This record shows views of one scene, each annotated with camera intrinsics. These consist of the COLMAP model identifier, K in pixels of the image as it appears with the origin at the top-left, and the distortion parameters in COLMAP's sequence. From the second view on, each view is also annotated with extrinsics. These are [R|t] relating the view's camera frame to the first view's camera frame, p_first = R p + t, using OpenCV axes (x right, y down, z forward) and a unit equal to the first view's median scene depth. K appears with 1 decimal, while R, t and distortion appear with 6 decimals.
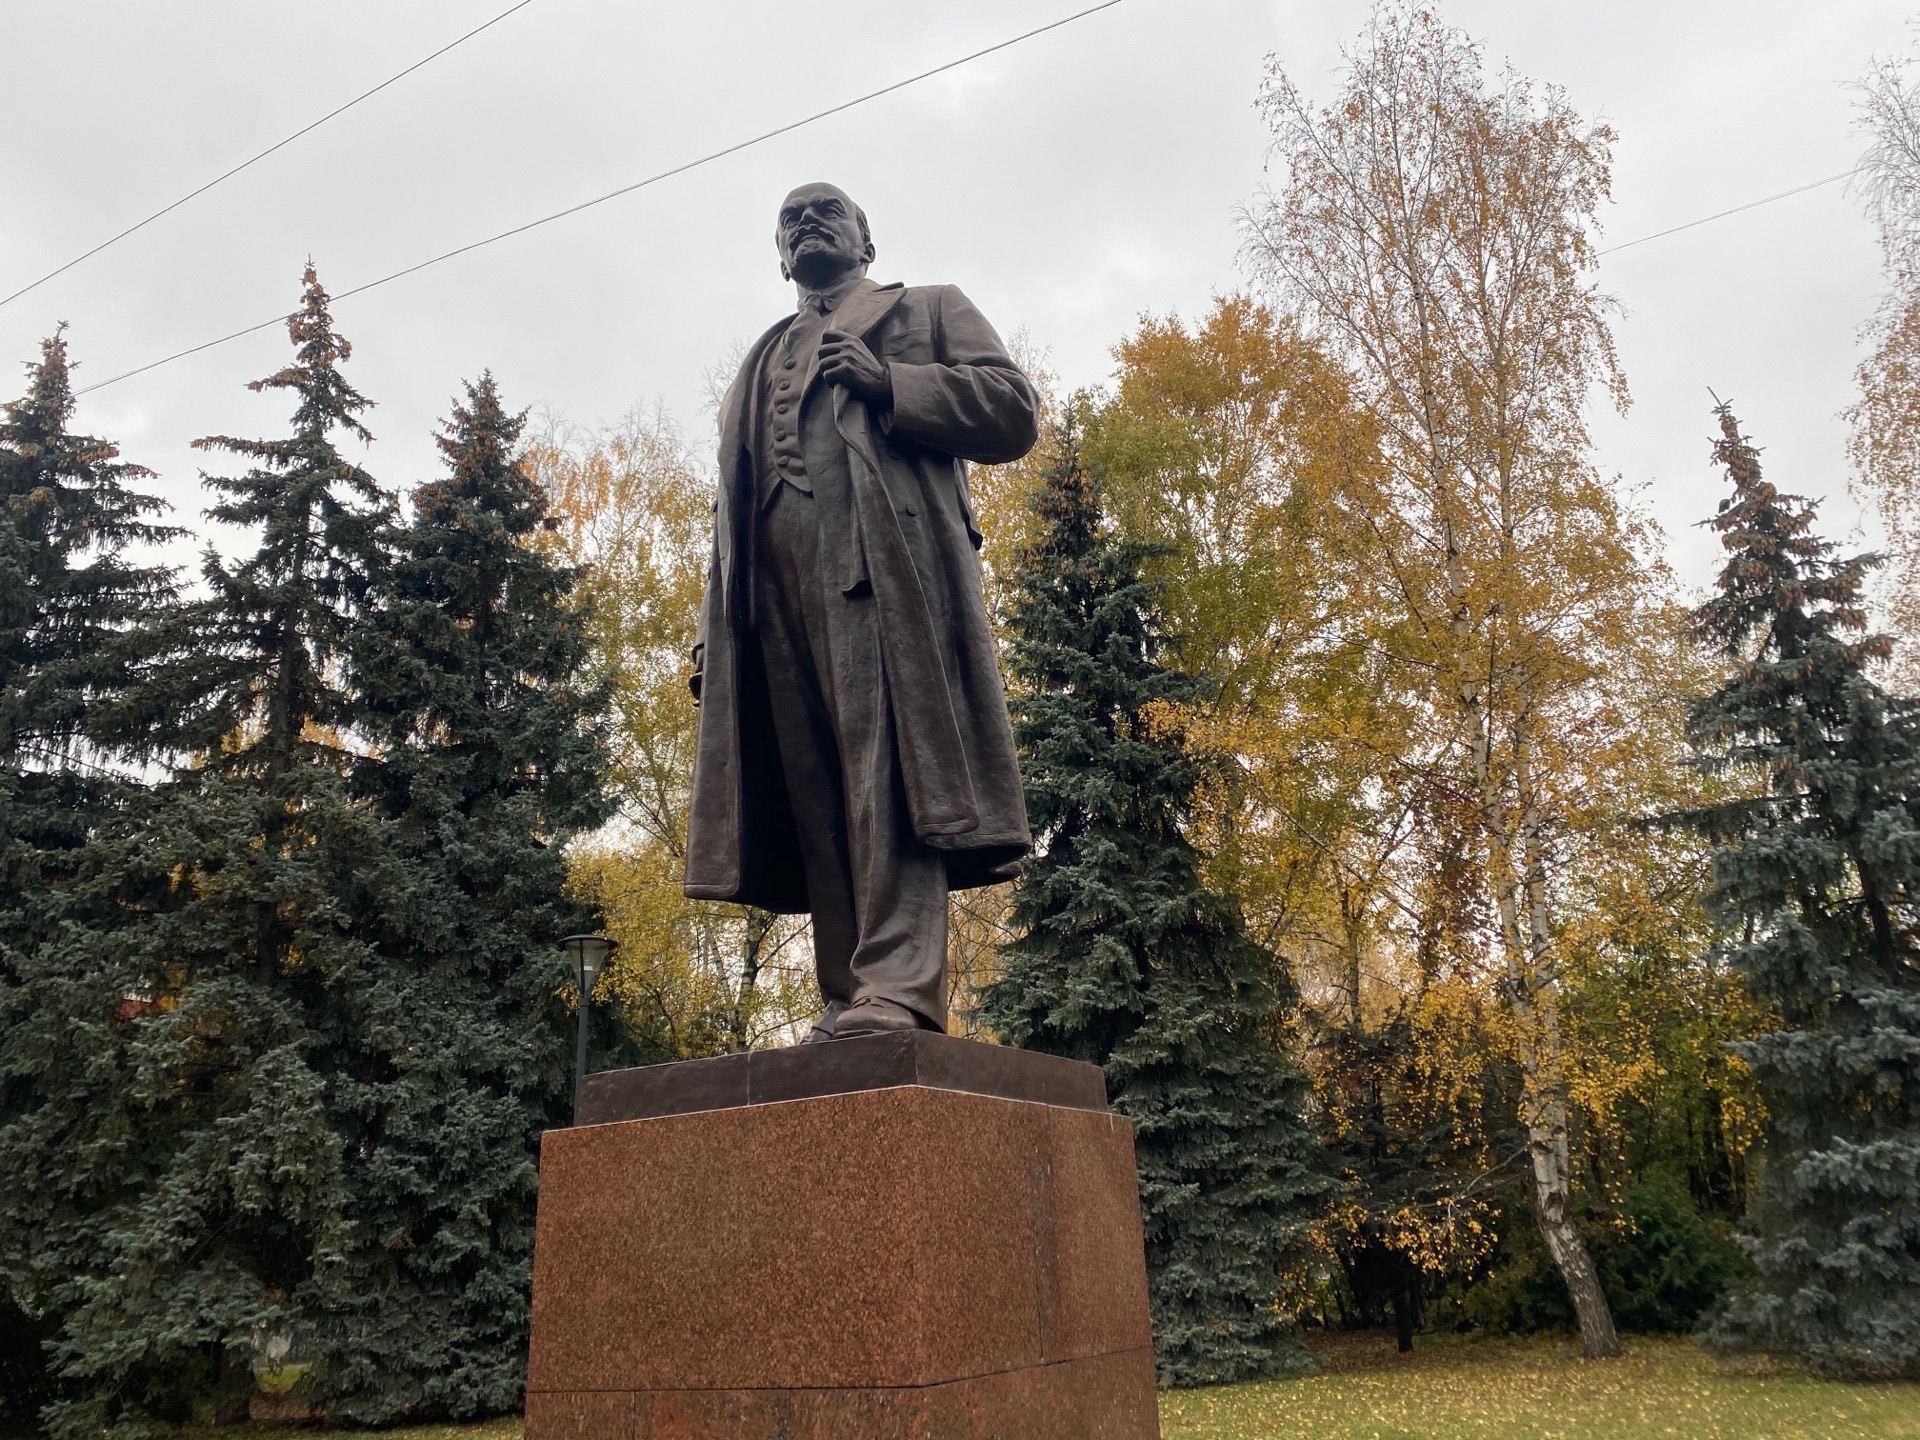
lens RADIAL K [[1429.4, 0, 959.7], [0, 1429.4, 709.4], [0, 0, 1]] dist [0.032870, -0.036966]
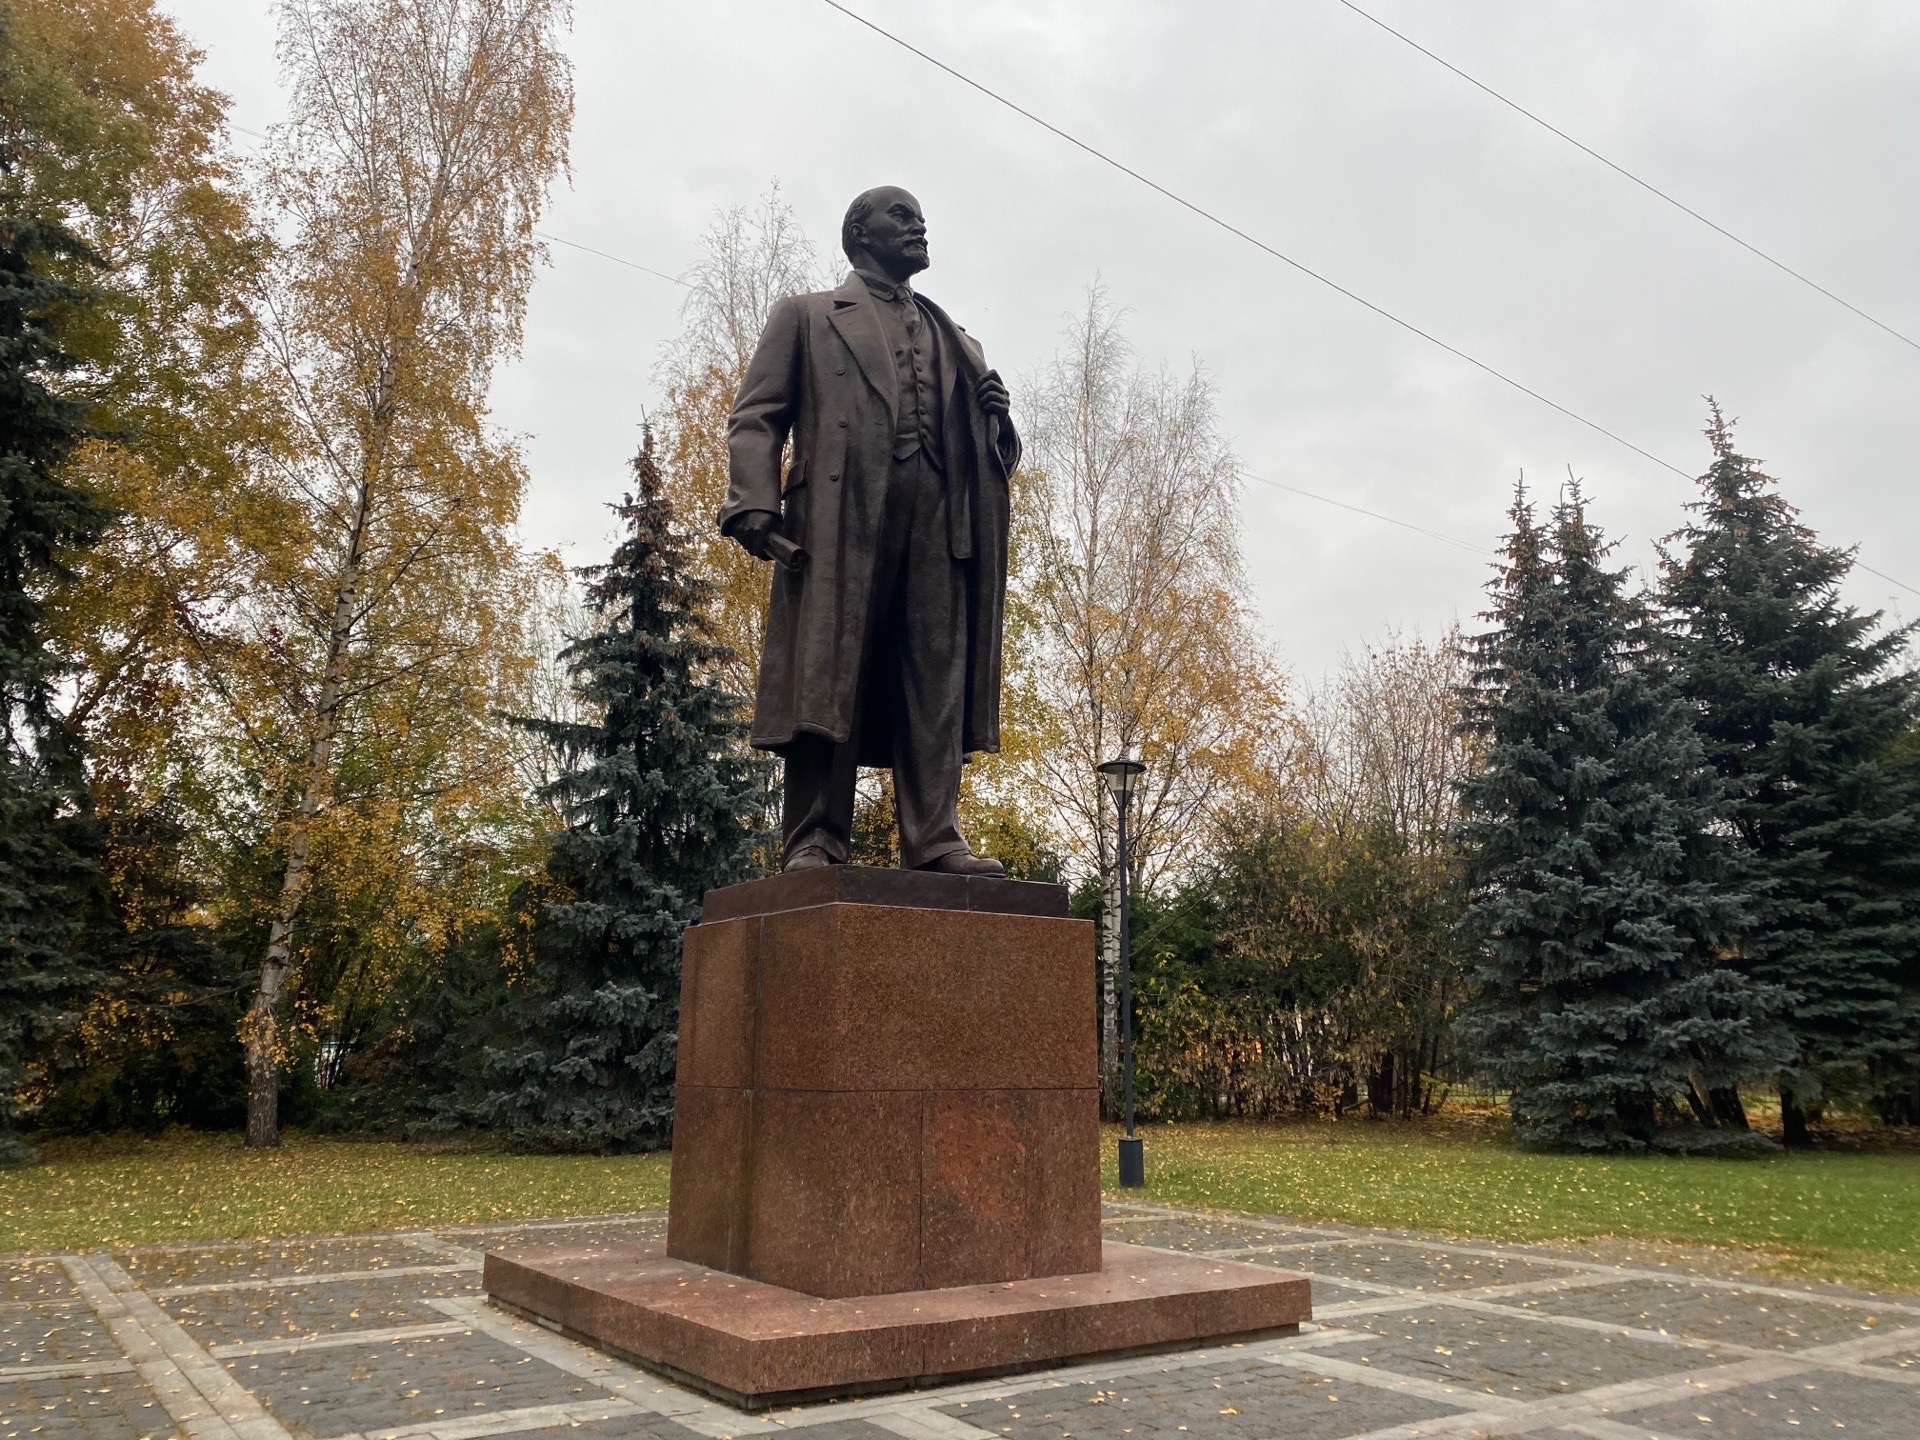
lens RADIAL K [[1429.4, 0, 959.7], [0, 1429.4, 709.4], [0, 0, 1]] dist [0.032870, -0.036966]
pose [[0.423604, 0.260052, 0.867717, -0.378551], [-0.349952, 0.930517, -0.108033, 0.062973], [-0.835520, -0.257896, 0.485176, 0.089165]]
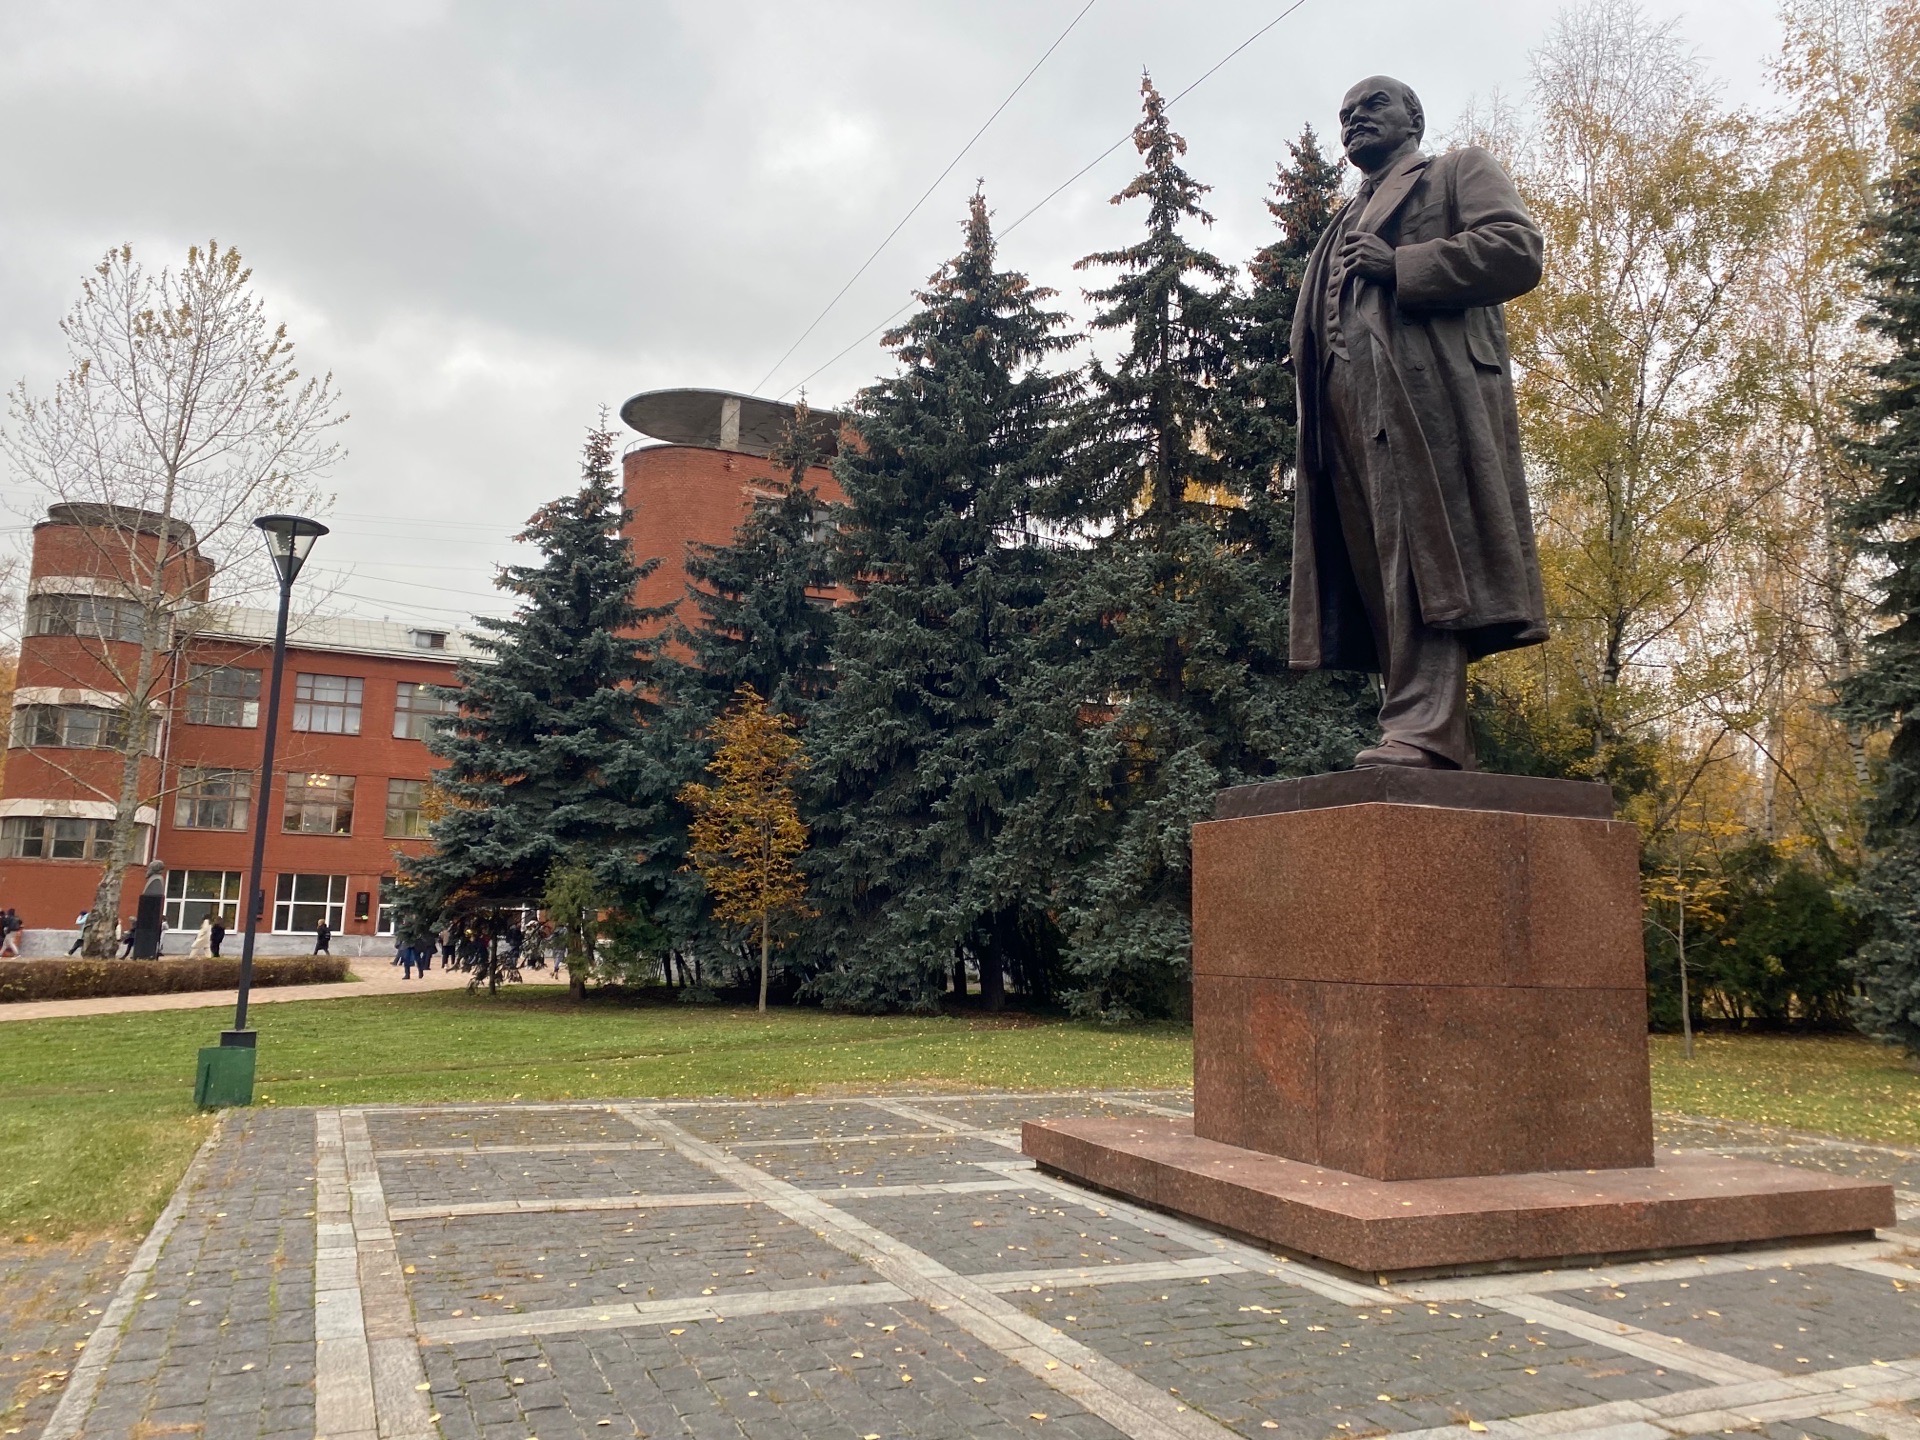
lens RADIAL K [[1429.4, 0, 959.7], [0, 1429.4, 709.4], [0, 0, 1]] dist [0.032870, -0.036966]
pose [[0.796446, -0.025812, -0.604158, 0.127340], [0.154916, 0.974457, 0.162589, -0.035069], [0.584529, -0.223087, 0.780101, -0.099241]]
